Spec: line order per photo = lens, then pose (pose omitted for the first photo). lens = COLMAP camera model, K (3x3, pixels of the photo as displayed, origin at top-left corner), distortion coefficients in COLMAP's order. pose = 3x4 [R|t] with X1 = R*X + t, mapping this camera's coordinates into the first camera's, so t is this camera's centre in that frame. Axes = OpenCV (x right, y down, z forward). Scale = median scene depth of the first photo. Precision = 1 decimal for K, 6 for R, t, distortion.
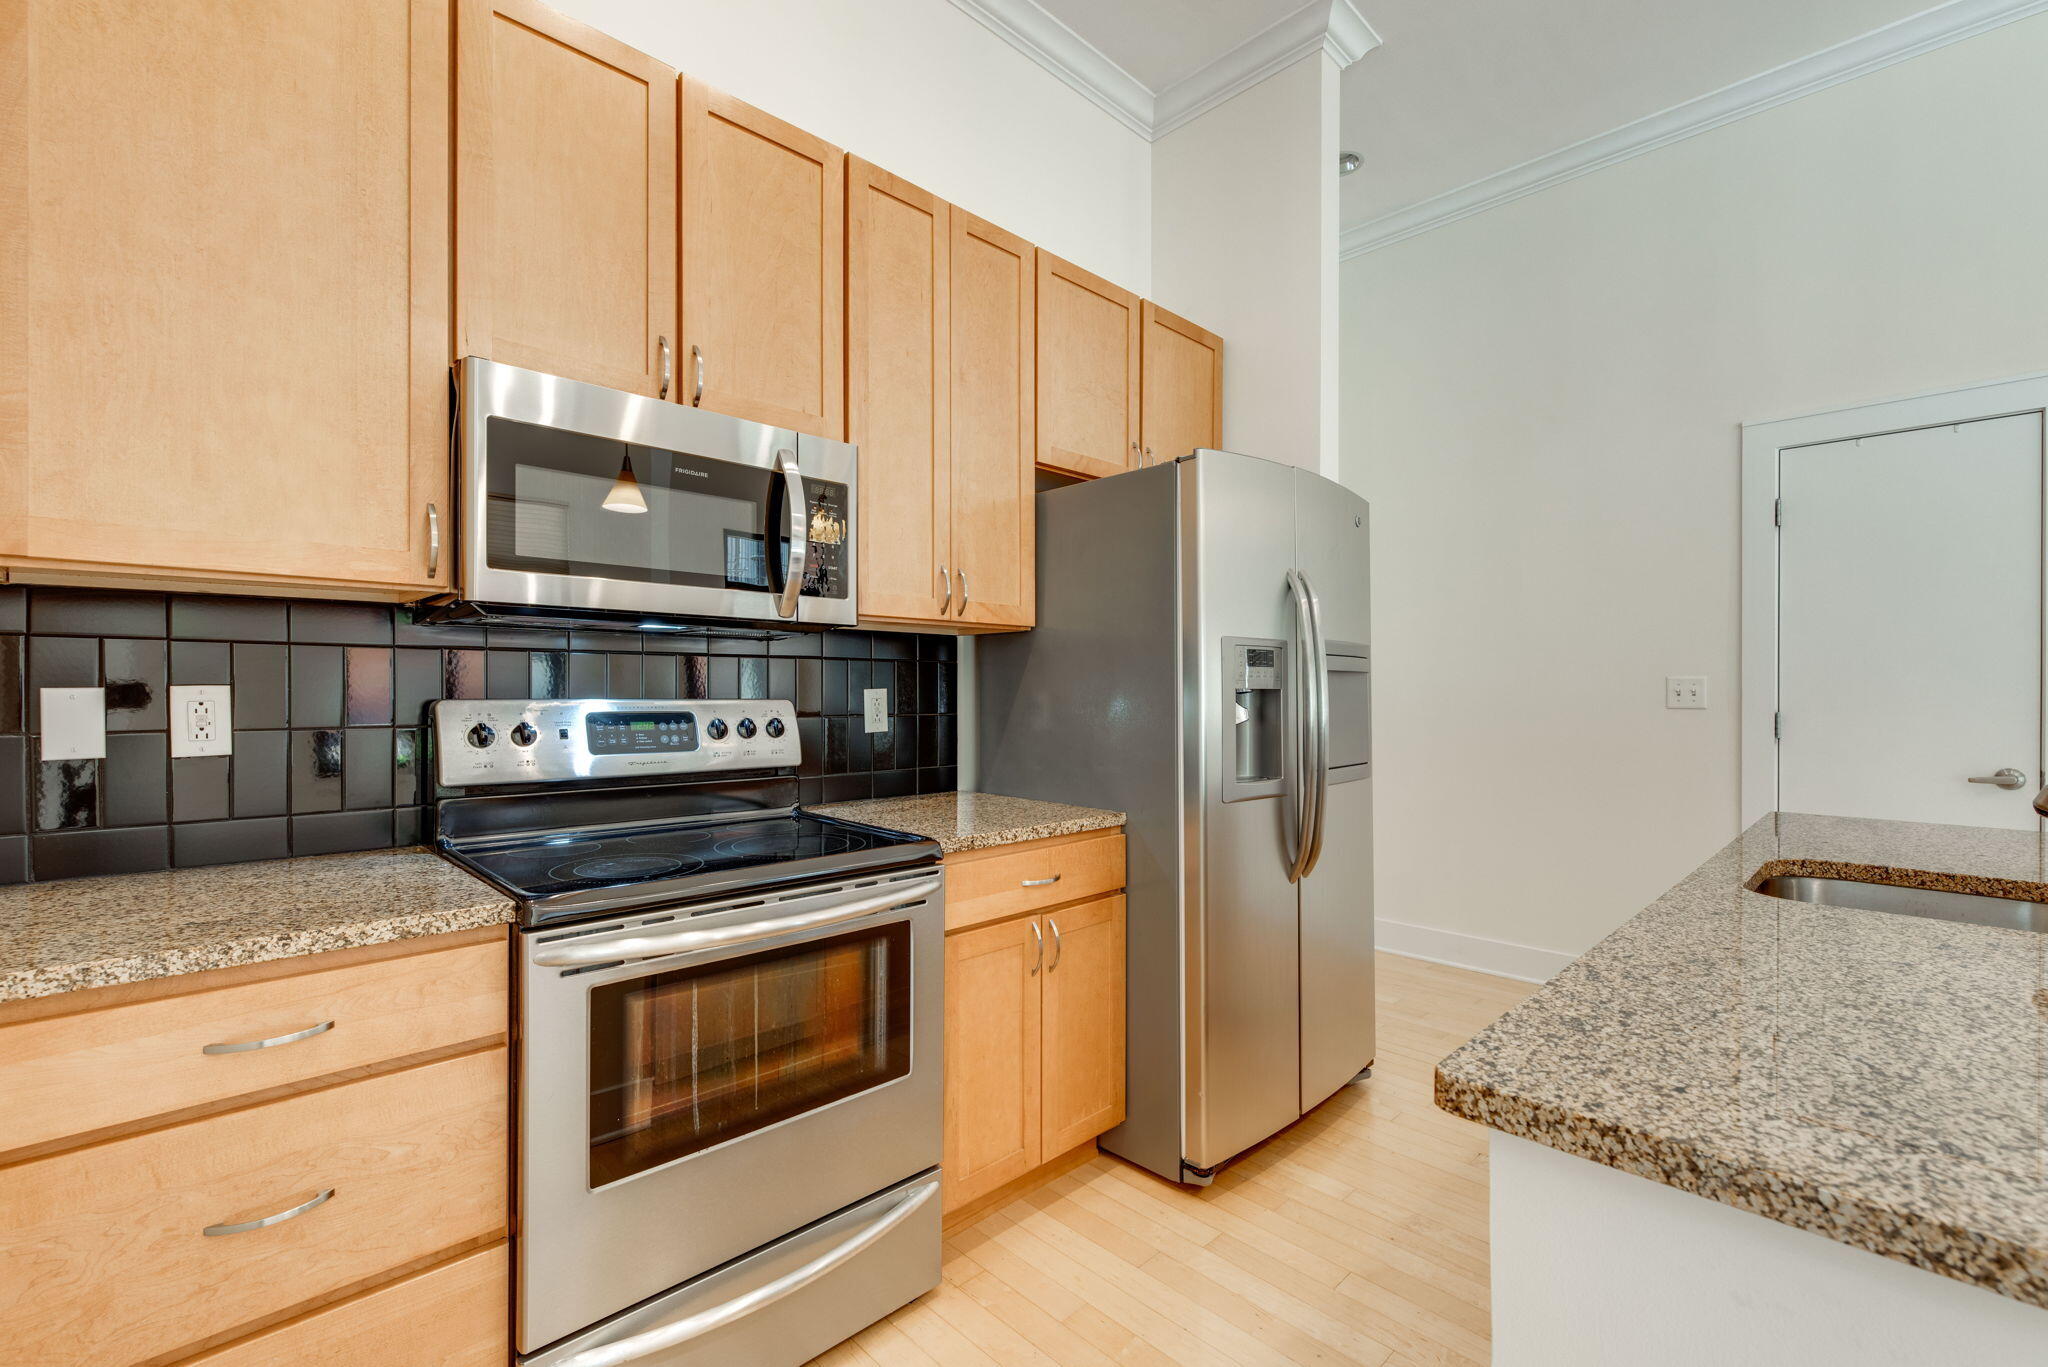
lens RADIAL K [[887.7, 0, 1029.2], [0, 887.7, 692.3], [0, 0, 1]] dist [0.000026, -0.000152]
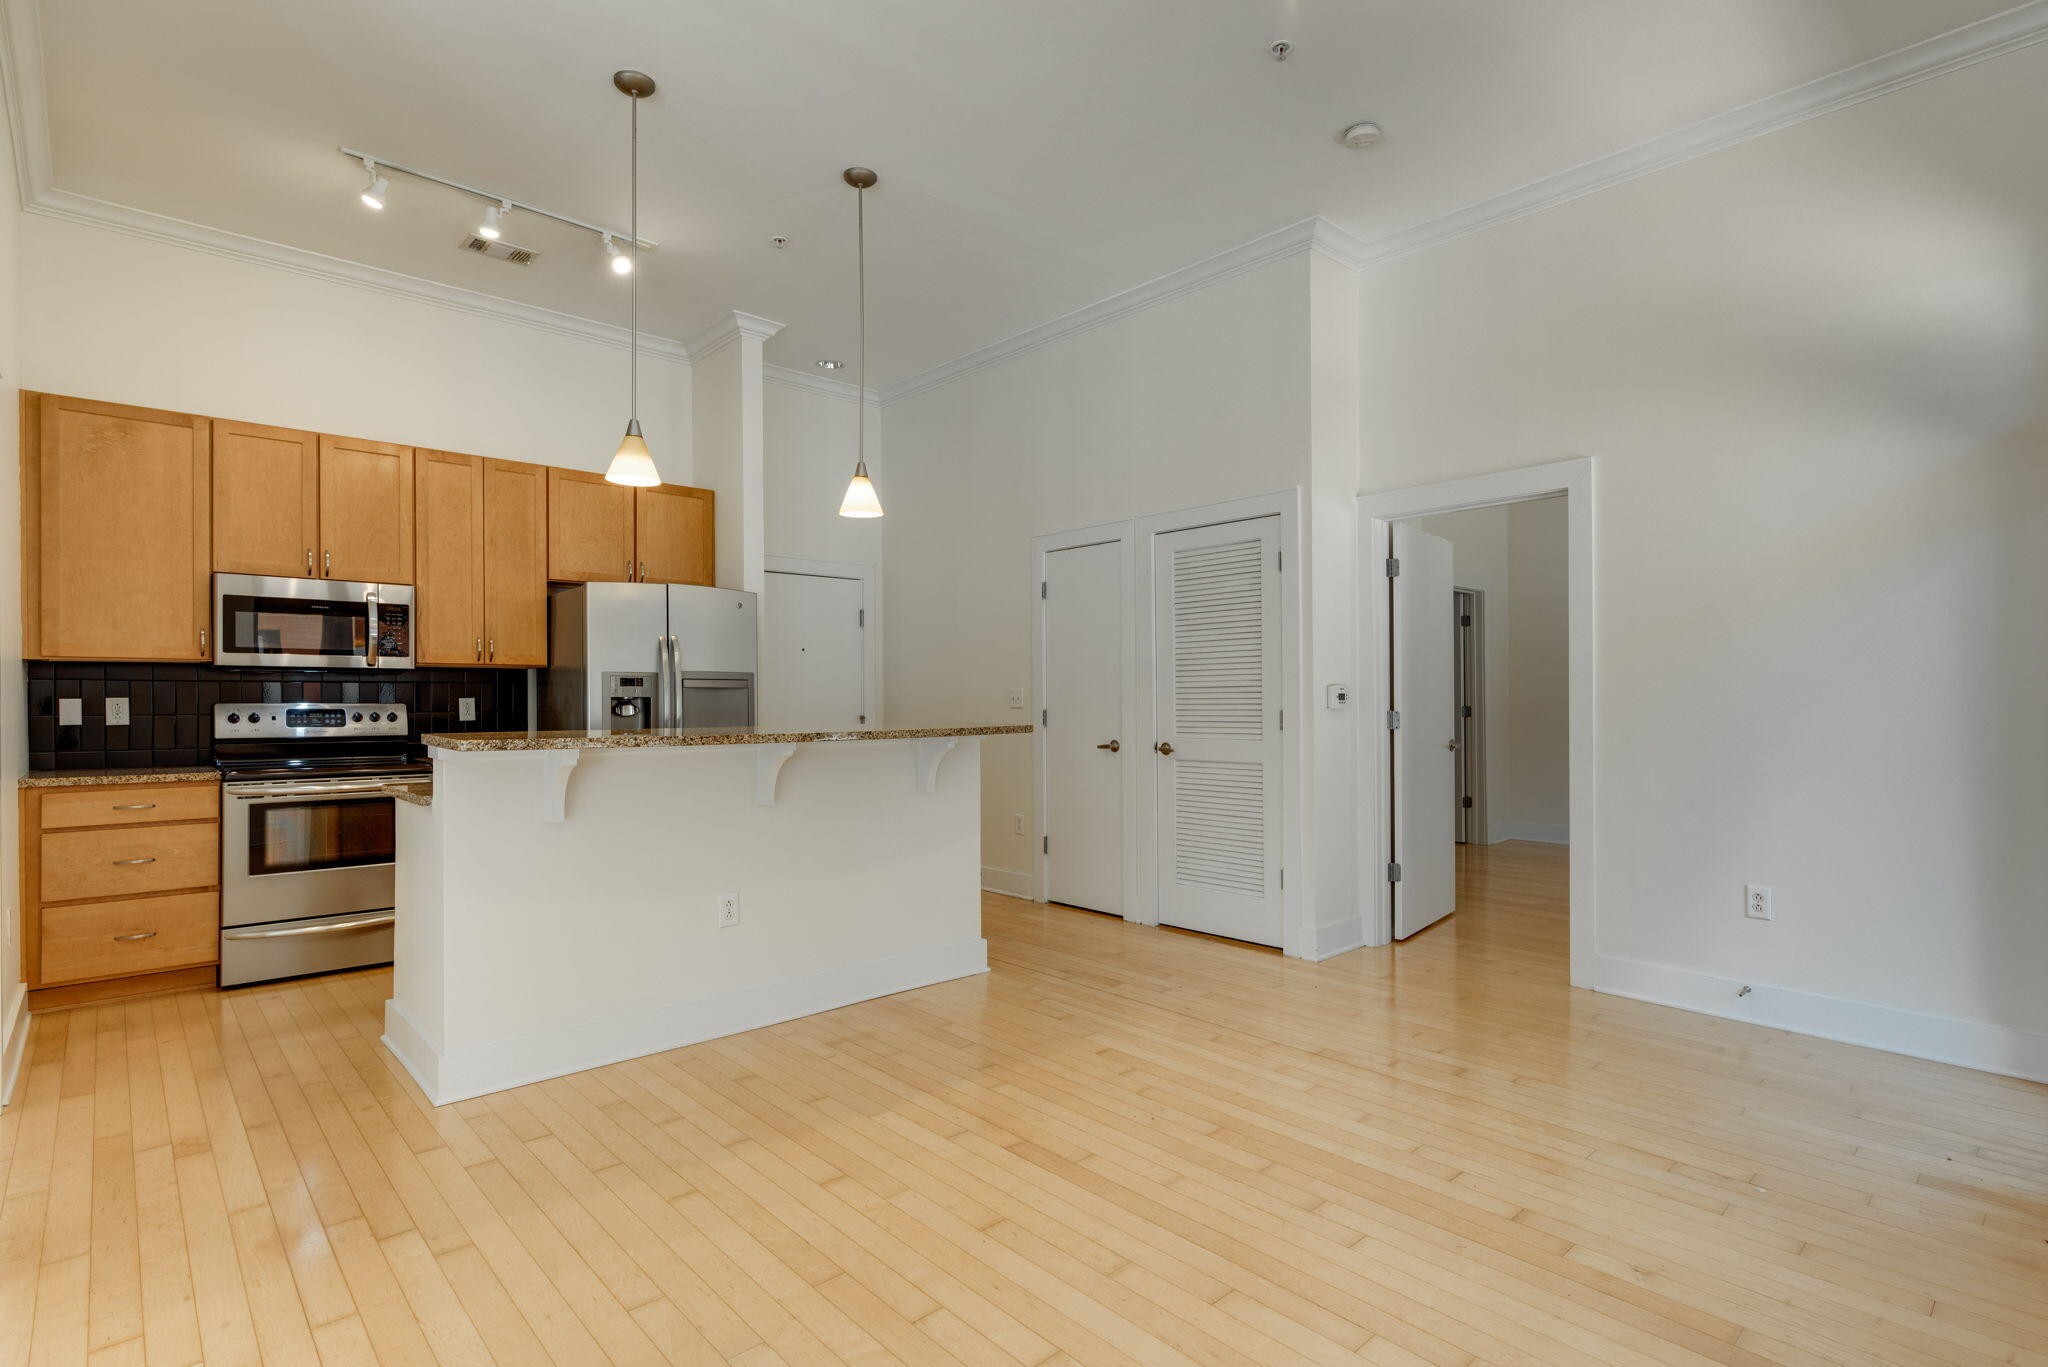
lens RADIAL K [[995.1, 0, 1025.9], [0, 995.1, 695.2], [0, 0, 1]] dist [0.000111, 0.000186]
pose [[0.999433, -0.004539, -0.033359, 1.274788], [0.004345, 0.999973, -0.005881, 0.009595], [0.033385, 0.005732, 0.999426, -1.275219]]
